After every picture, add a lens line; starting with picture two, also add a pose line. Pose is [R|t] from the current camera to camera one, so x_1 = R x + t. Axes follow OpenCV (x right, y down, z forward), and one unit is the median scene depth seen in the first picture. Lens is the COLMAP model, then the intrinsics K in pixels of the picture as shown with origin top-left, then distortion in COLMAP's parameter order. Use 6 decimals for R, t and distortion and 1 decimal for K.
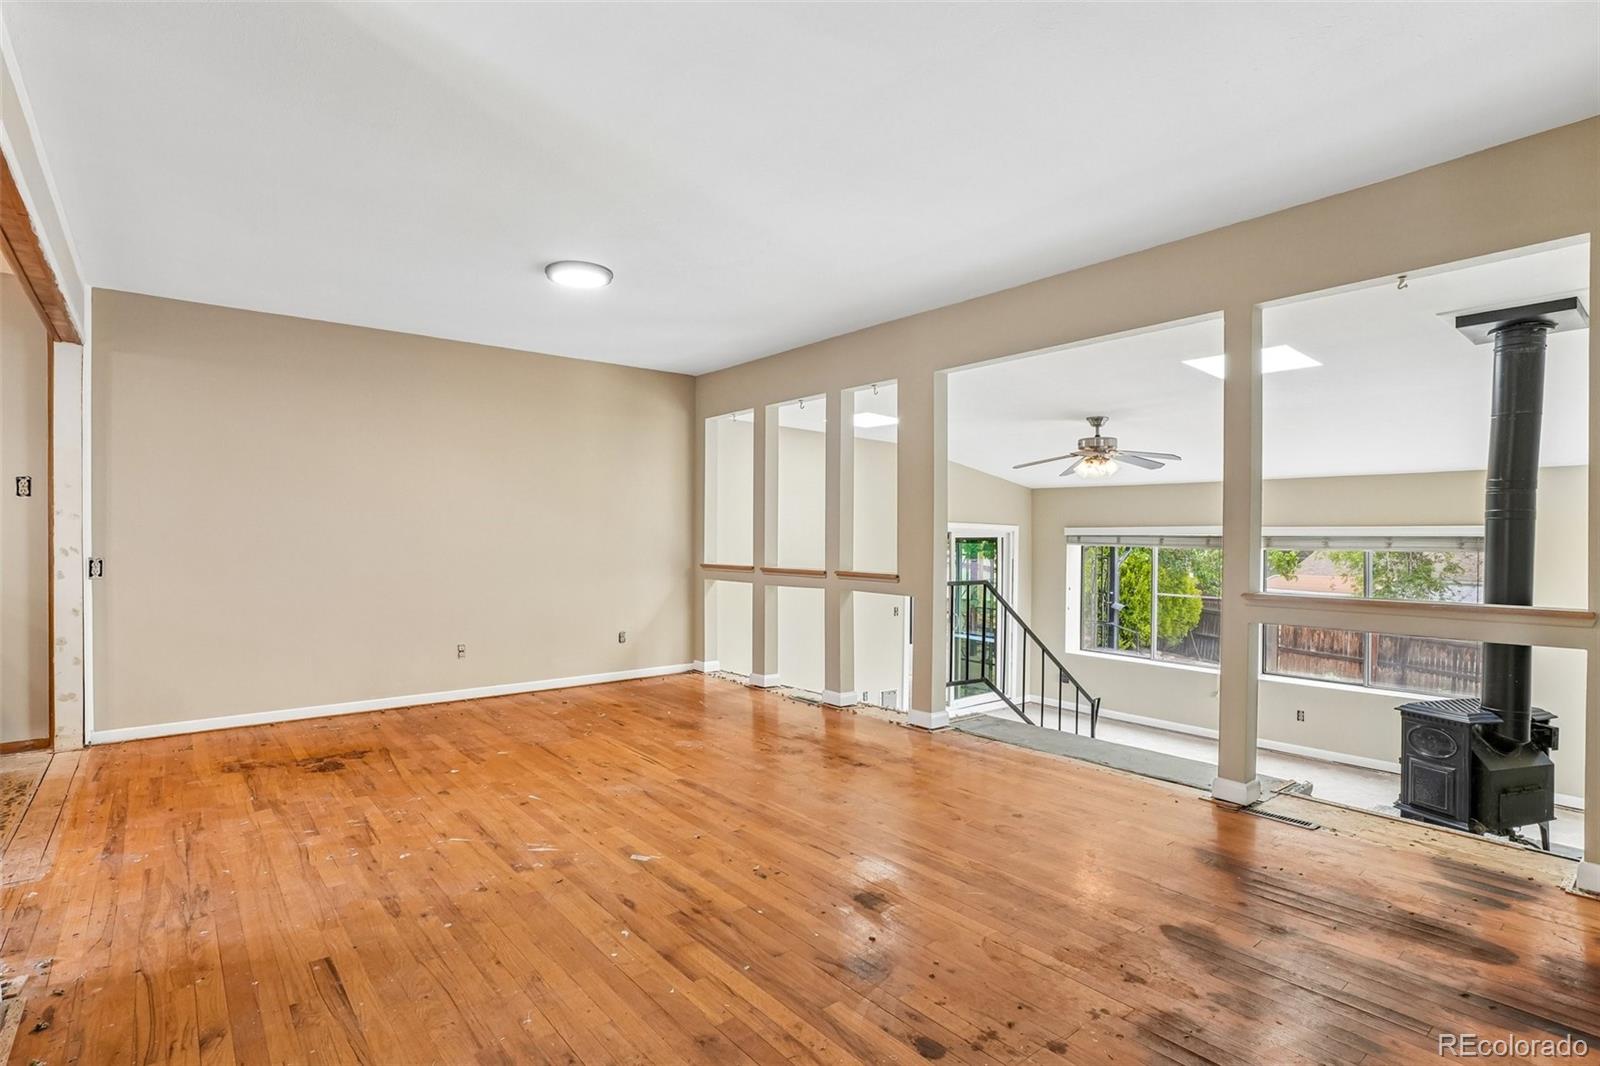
lens RADIAL K [[786.2, 0, 795.2], [0, 786.2, 529.6], [0, 0, 1]] dist [-0.021257, 0.008246]
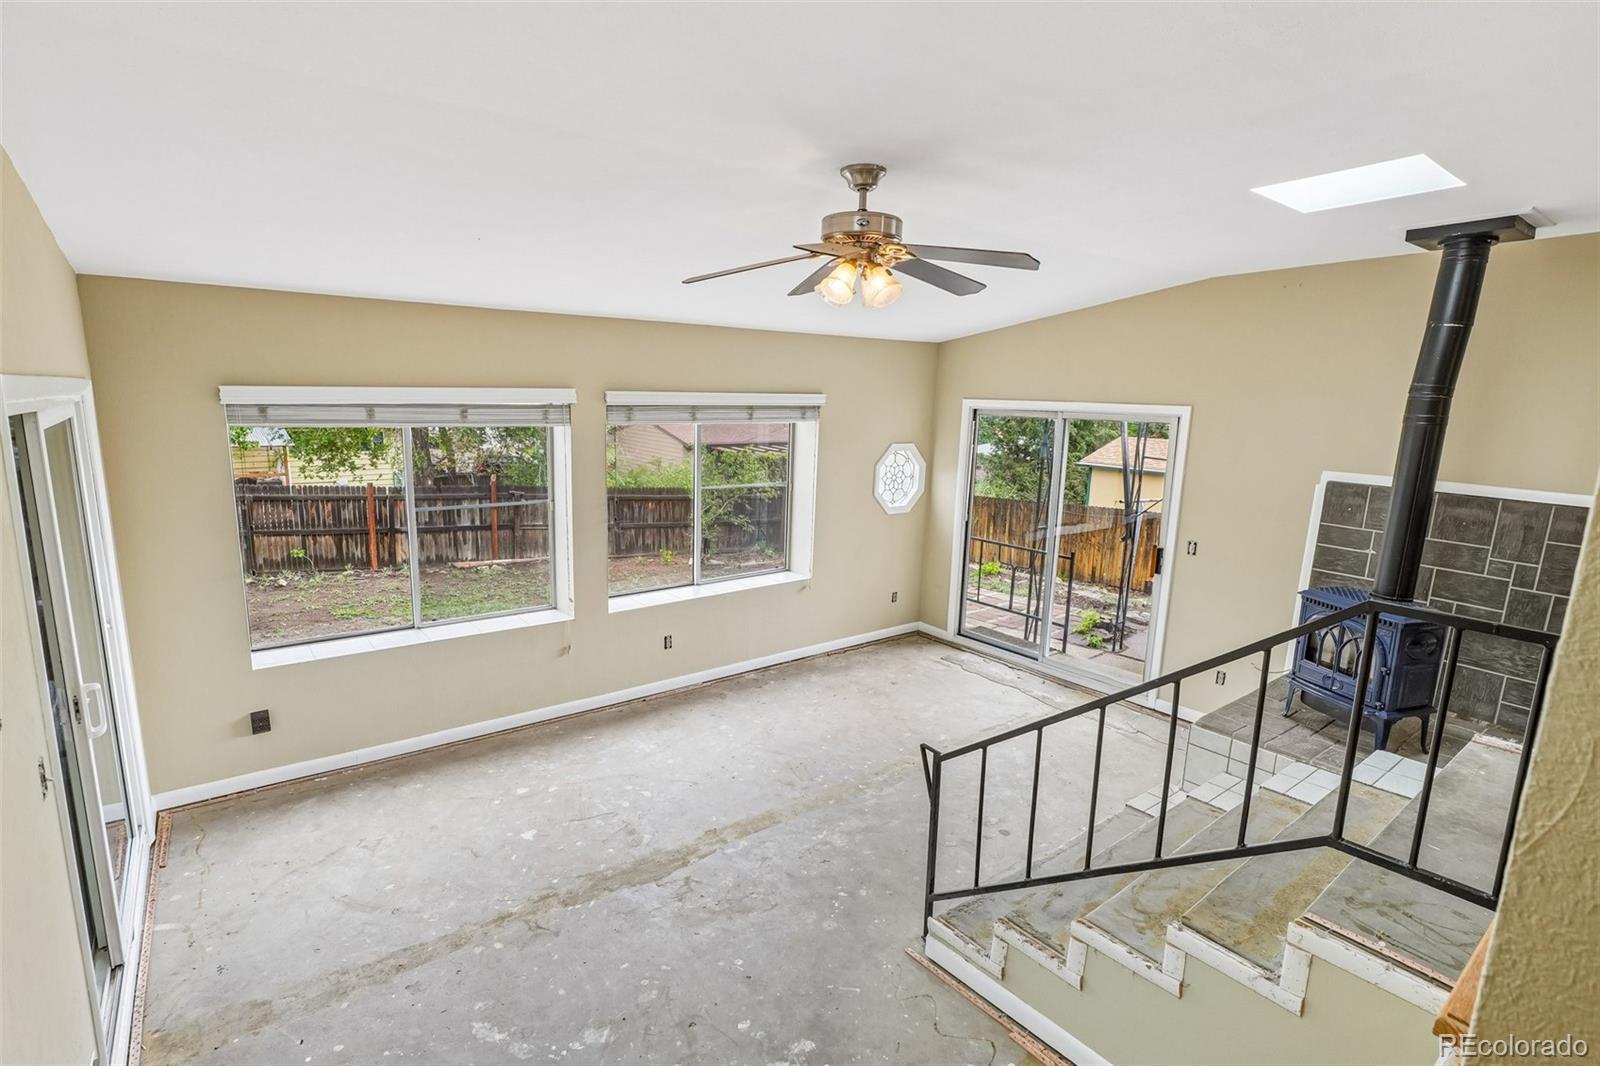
lens RADIAL K [[786.2, 0, 795.6], [0, 786.2, 546.7], [0, 0, 1]] dist [-0.021257, 0.008246]
pose [[0.020086, -0.207575, 0.978013, -0.173097], [-0.038530, 0.977323, 0.208220, -0.039659], [-0.999056, -0.041865, 0.011633, 1.723758]]
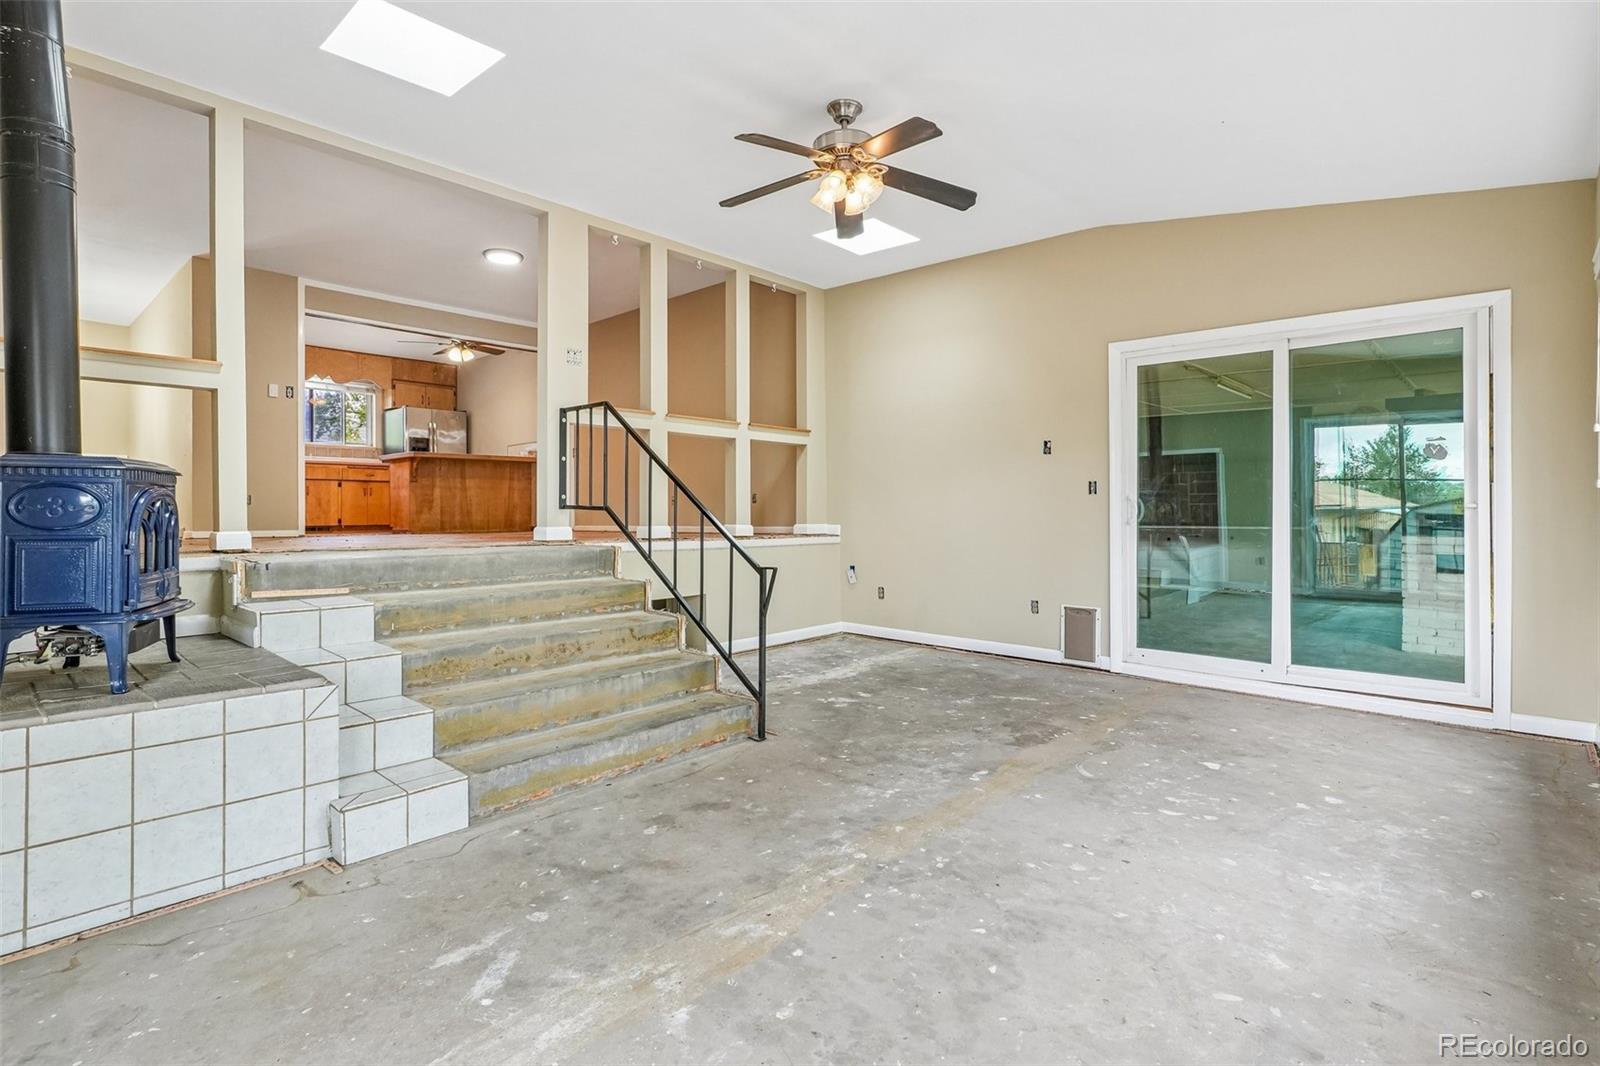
lens RADIAL K [[786.2, 0, 760.4], [0, 786.2, 515.6], [0, 0, 1]] dist [-0.021257, 0.008246]
pose [[0.102686, -0.003832, -0.994706, 1.569502], [0.008244, 0.999962, -0.003001, 0.271584], [0.994680, -0.007892, 0.102713, 1.471578]]
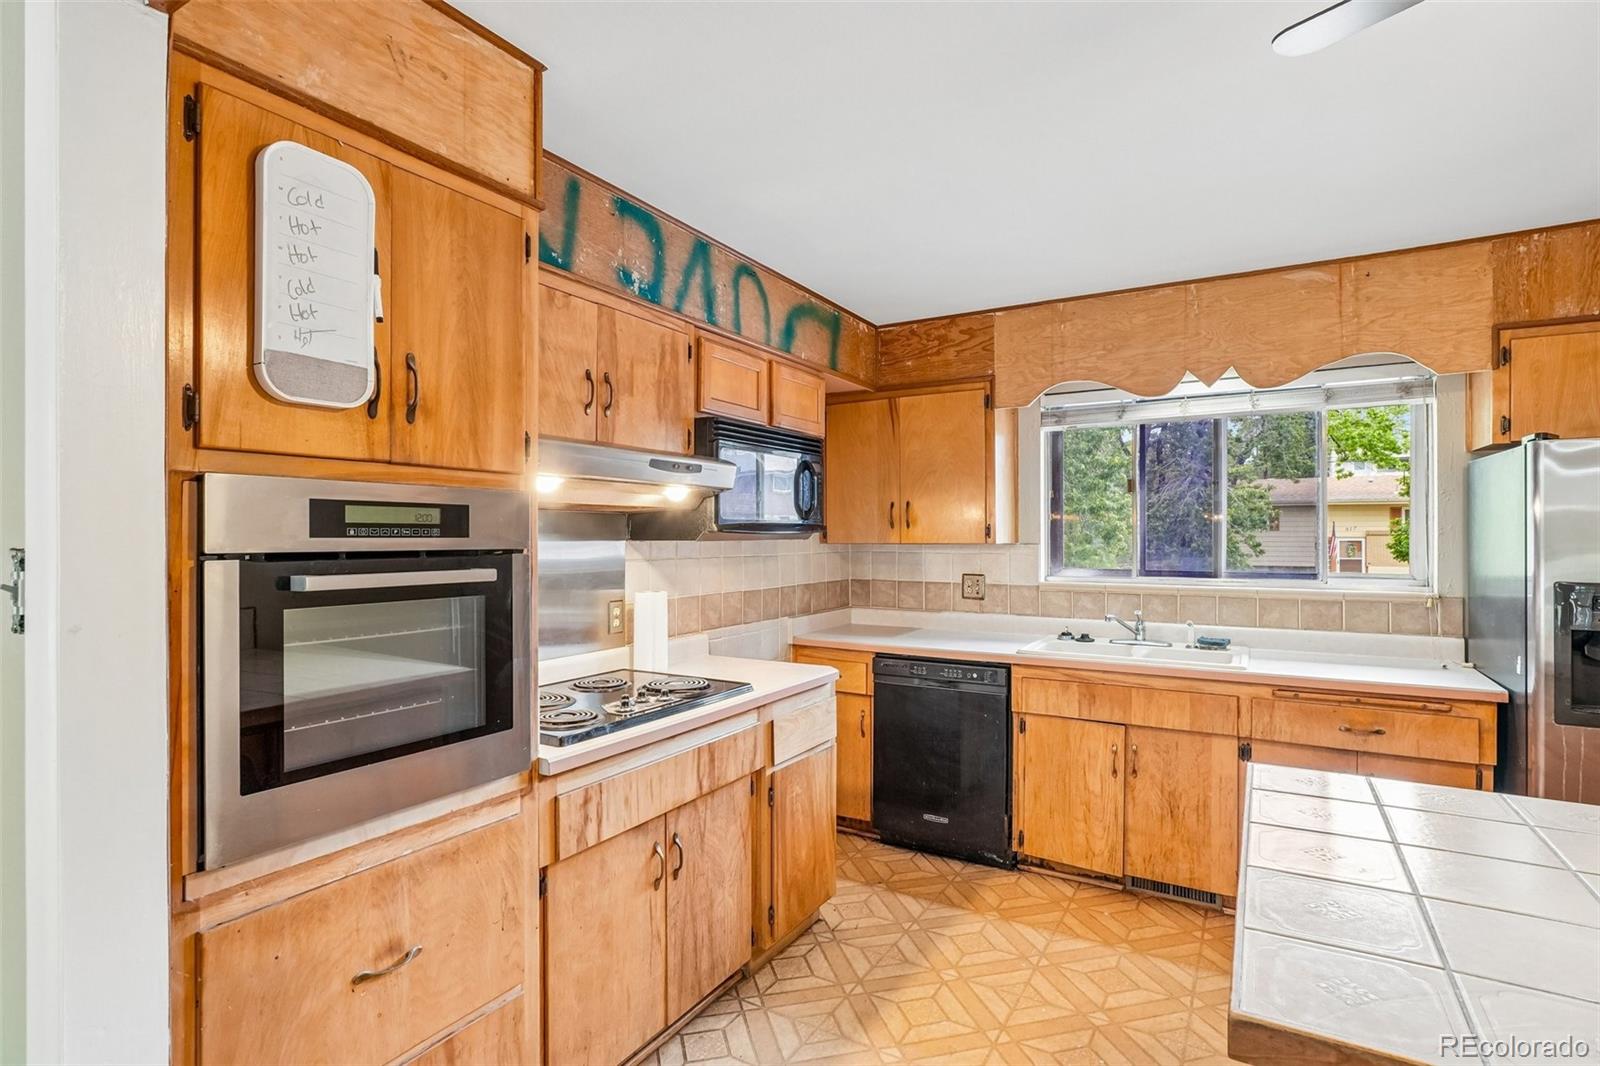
lens RADIAL K [[786.2, 0, 793.6], [0, 786.2, 532.6], [0, 0, 1]] dist [-0.021257, 0.008246]
pose [[-0.941404, -0.001133, -0.337278, -0.683473], [0.001198, 0.999977, -0.006703, -0.073578], [0.337278, -0.006715, -0.941381, 0.847425]]
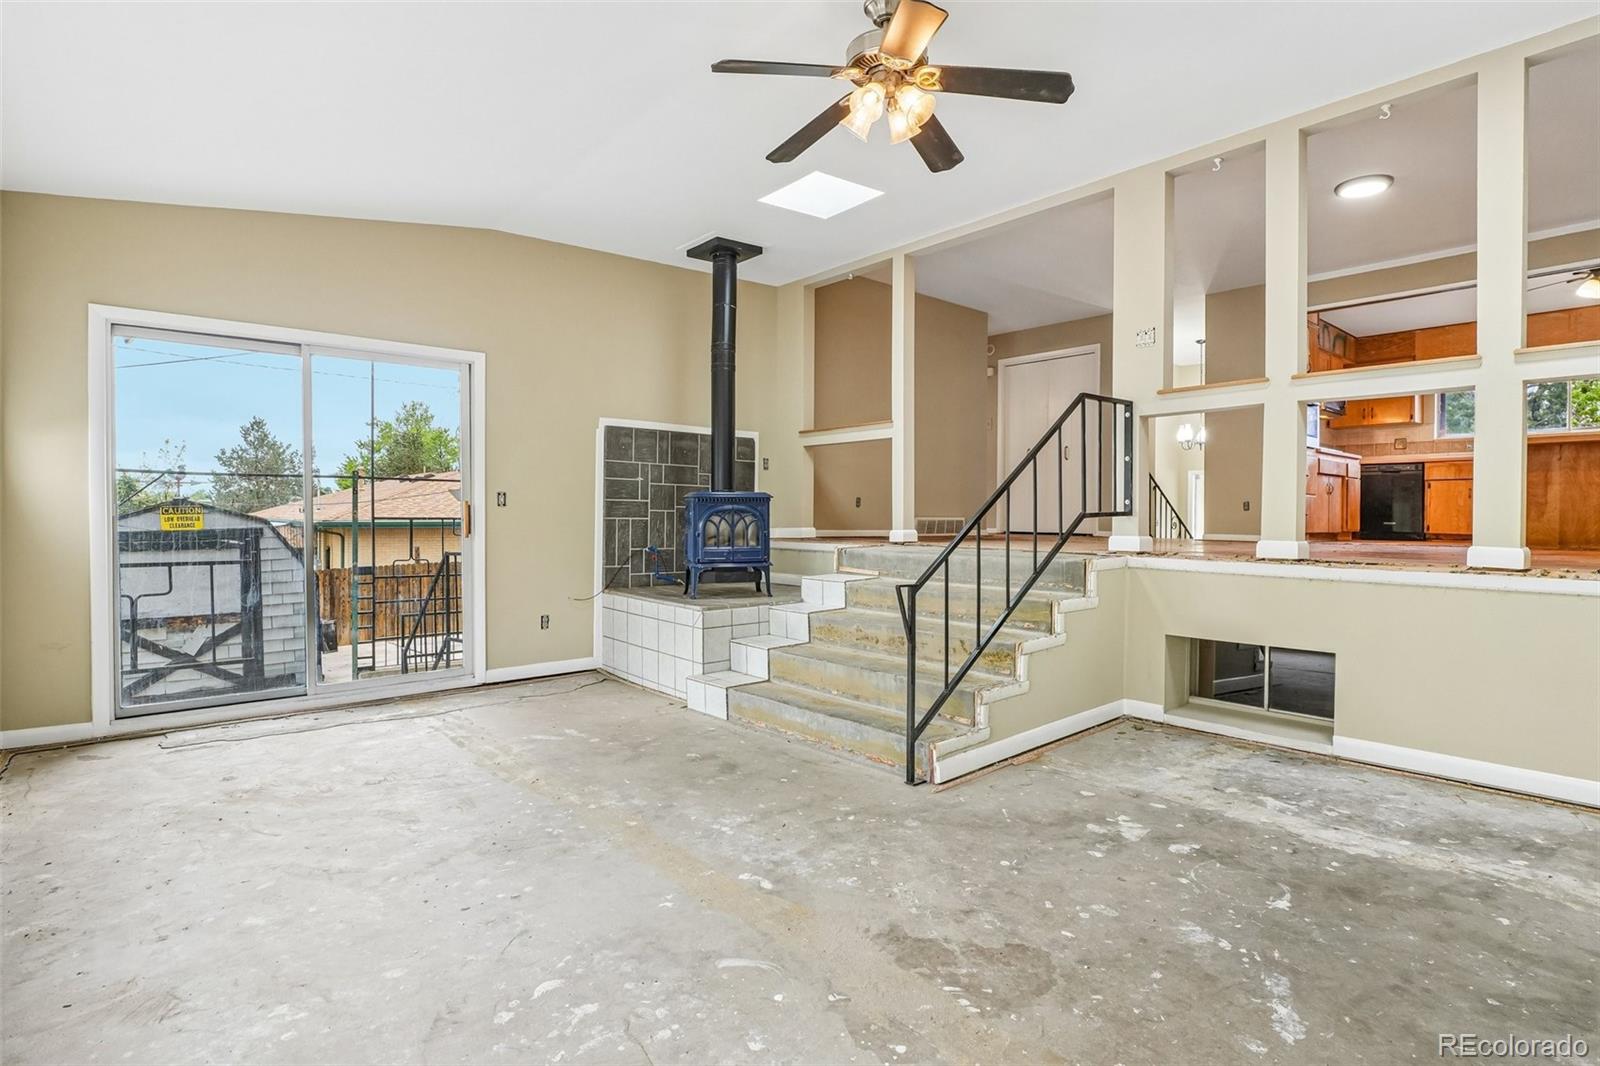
lens RADIAL K [[786.2, 0, 820.4], [0, 786.2, 521.1], [0, 0, 1]] dist [-0.021257, 0.008246]
pose [[-0.999532, -0.010056, -0.028896, 0.707918], [-0.010171, 0.999941, 0.003822, 0.260138], [0.028856, 0.004114, -0.999575, 2.433936]]
